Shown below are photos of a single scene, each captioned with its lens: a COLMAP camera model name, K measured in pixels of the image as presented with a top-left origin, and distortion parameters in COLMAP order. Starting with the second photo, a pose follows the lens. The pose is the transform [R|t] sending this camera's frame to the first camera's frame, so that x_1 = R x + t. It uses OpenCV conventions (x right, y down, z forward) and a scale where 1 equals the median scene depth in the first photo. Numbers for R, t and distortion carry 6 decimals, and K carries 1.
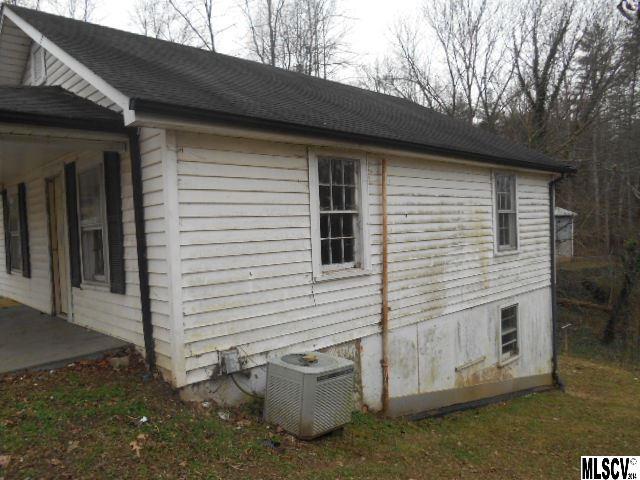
lens RADIAL K [[496.0, 0, 319.1], [0, 496.0, 237.6], [0, 0, 1]] dist [-0.000625, -0.005744]
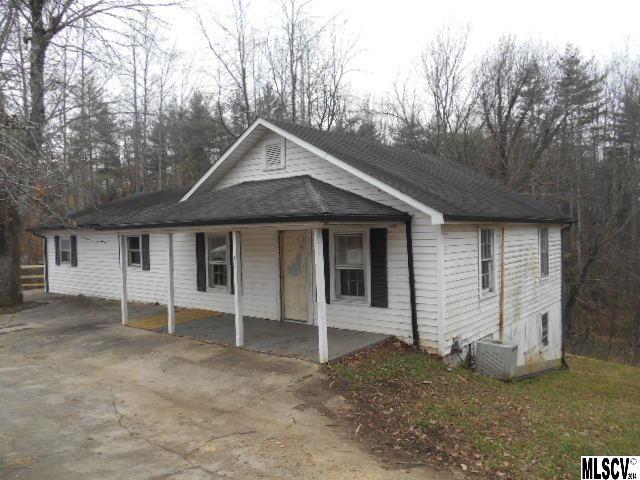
lens RADIAL K [[496.0, 0, 321.1], [0, 496.0, 243.3], [0, 0, 1]] dist [-0.000625, -0.005744]
pose [[0.991423, 0.012347, 0.130109, -0.622671], [-0.011949, 0.999921, -0.003837, -0.078667], [-0.130146, 0.002250, 0.991492, -0.530466]]
